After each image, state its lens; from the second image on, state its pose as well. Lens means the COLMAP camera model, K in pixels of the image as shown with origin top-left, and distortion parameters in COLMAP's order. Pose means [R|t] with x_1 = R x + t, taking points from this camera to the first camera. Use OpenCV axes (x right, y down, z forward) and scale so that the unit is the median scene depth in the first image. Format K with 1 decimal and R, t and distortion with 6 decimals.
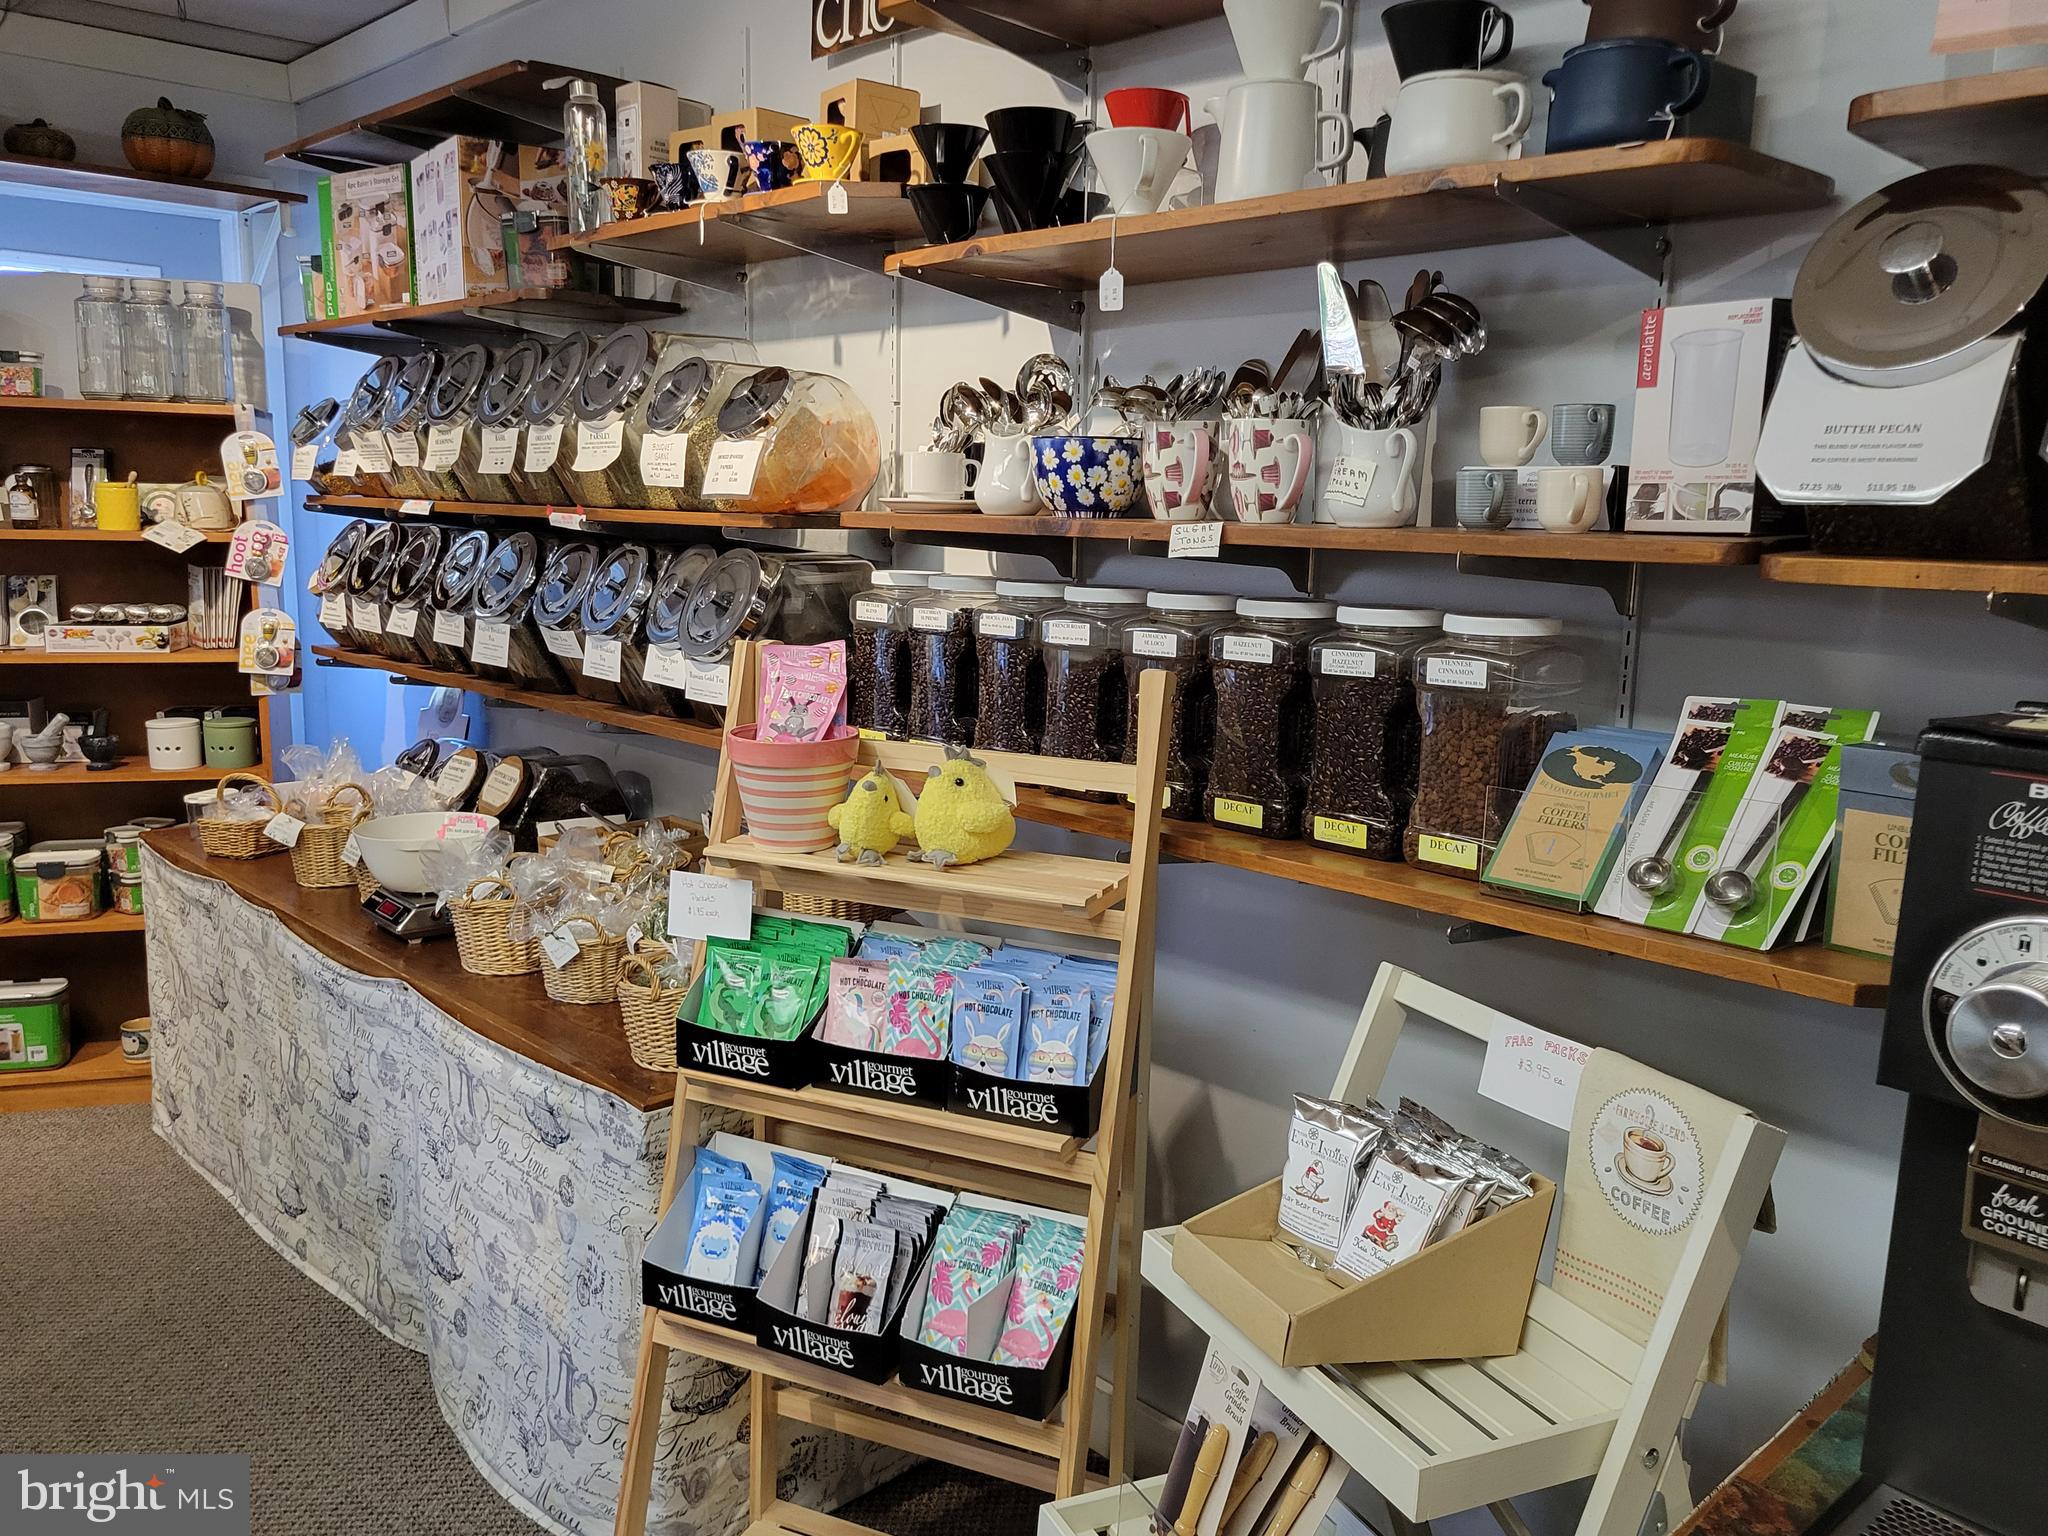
lens RADIAL K [[1572.6, 0, 1021.2], [0, 1572.6, 771.2], [0, 0, 1]] dist [0.045026, -0.005435]
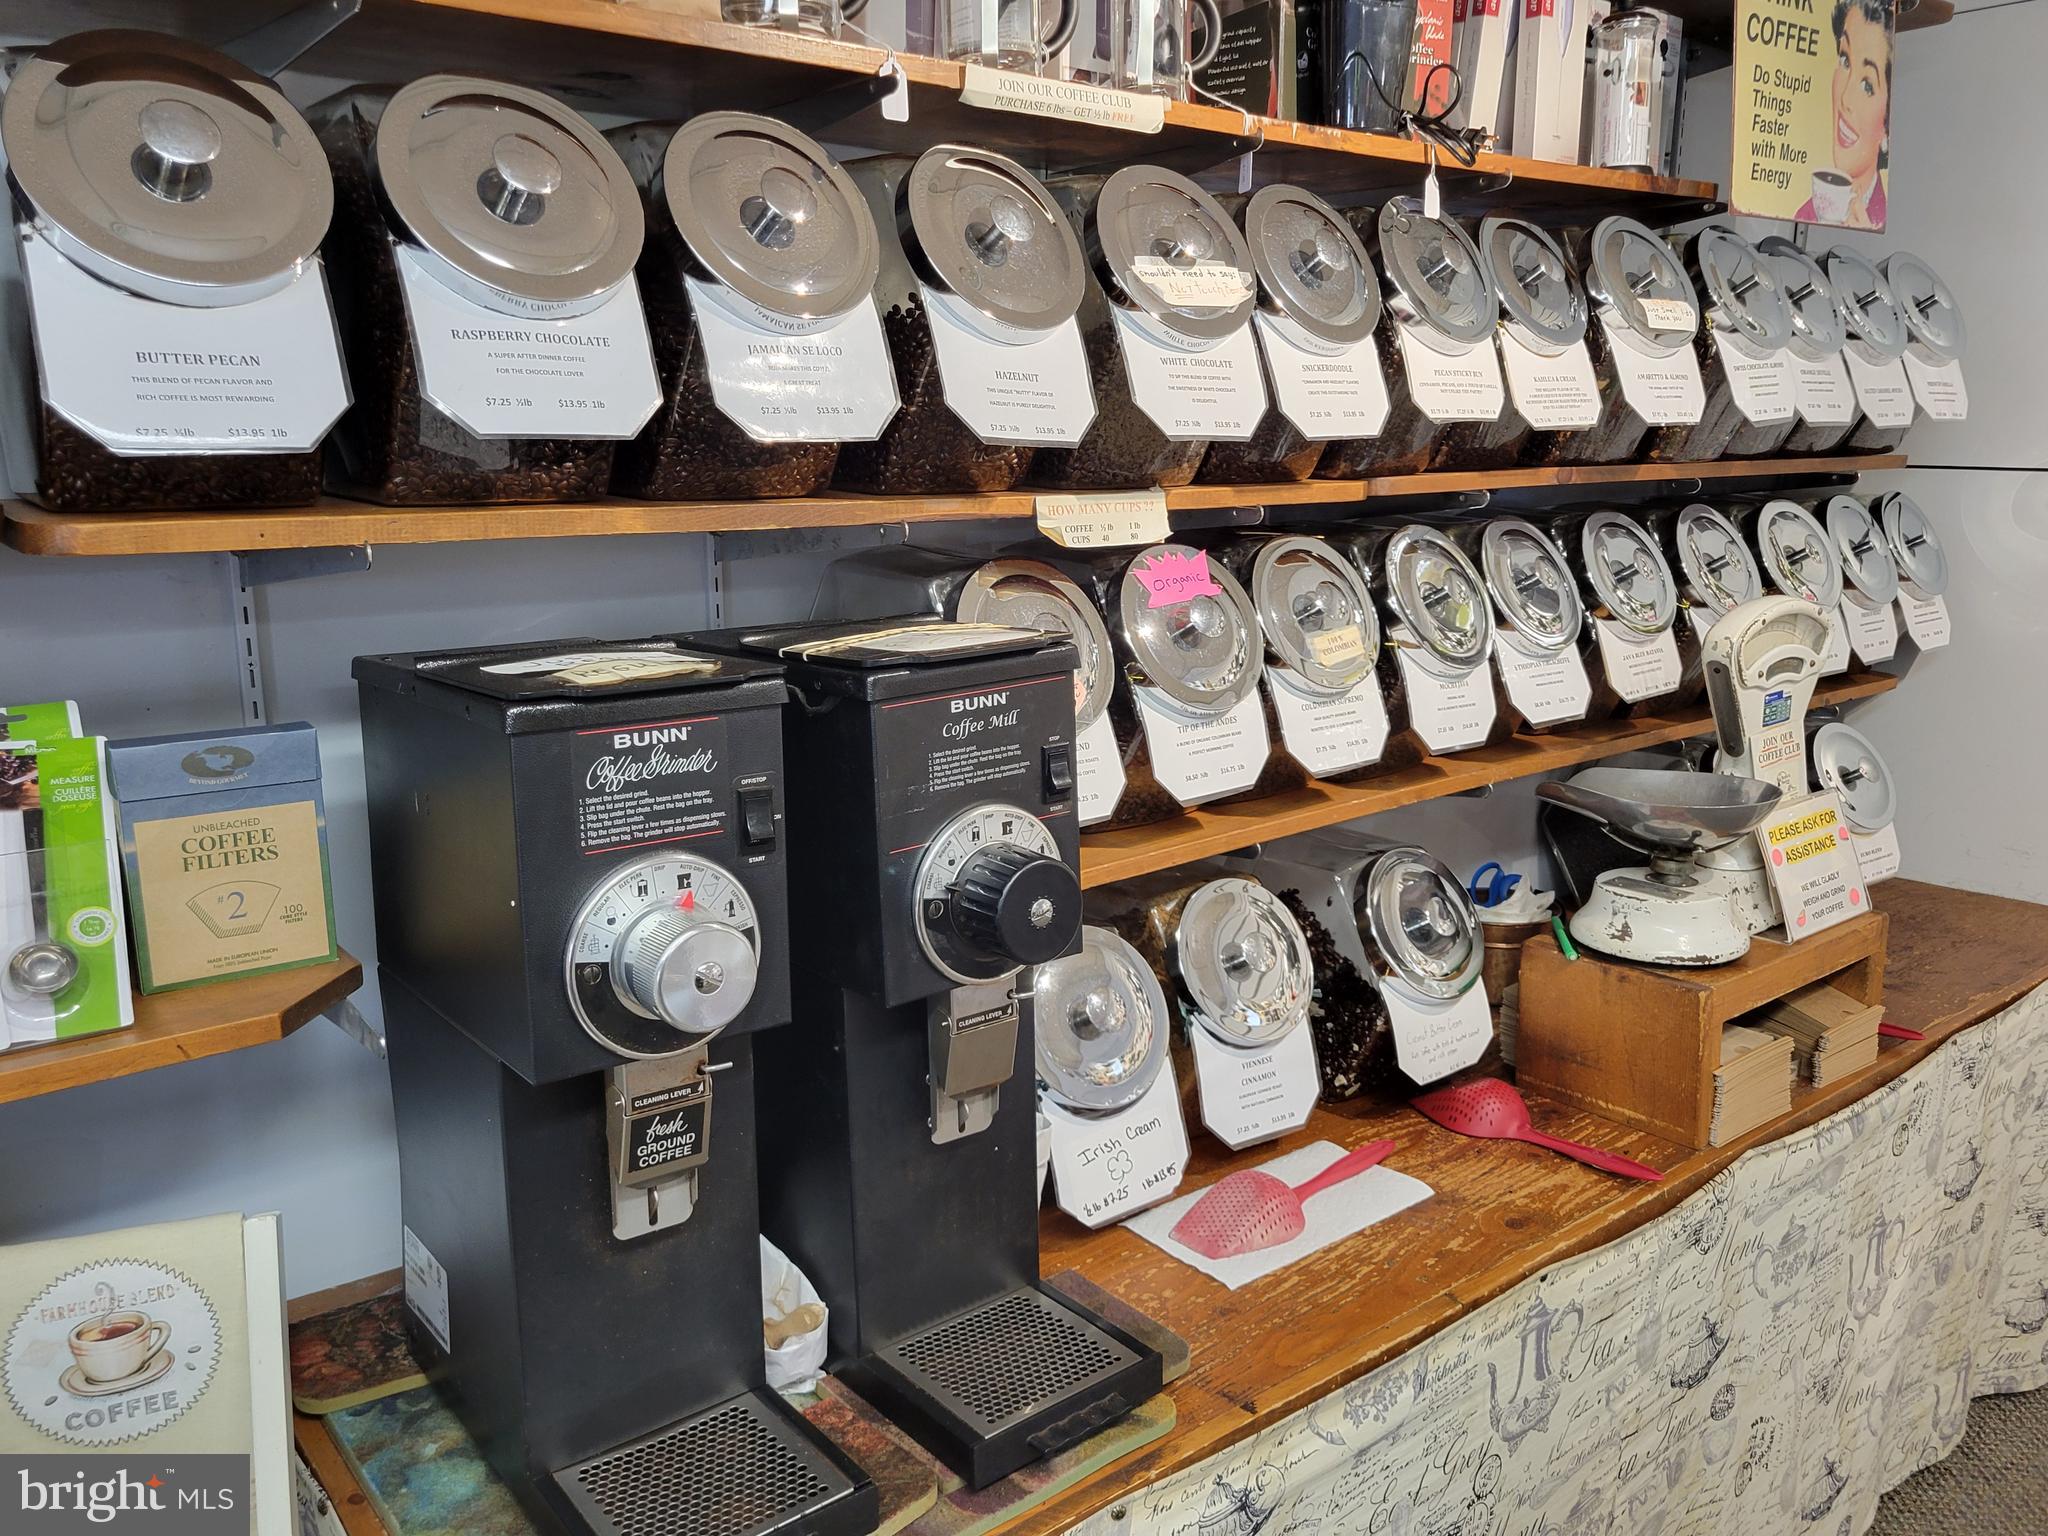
lens RADIAL K [[1572.6, 0, 1022.3], [0, 1572.6, 761.1], [0, 0, 1]] dist [0.045026, -0.005435]
pose [[0.097420, -0.237032, 0.966605, -0.293474], [0.173414, 0.960410, 0.218036, -0.143869], [-0.980019, 0.146382, 0.134668, 0.601320]]
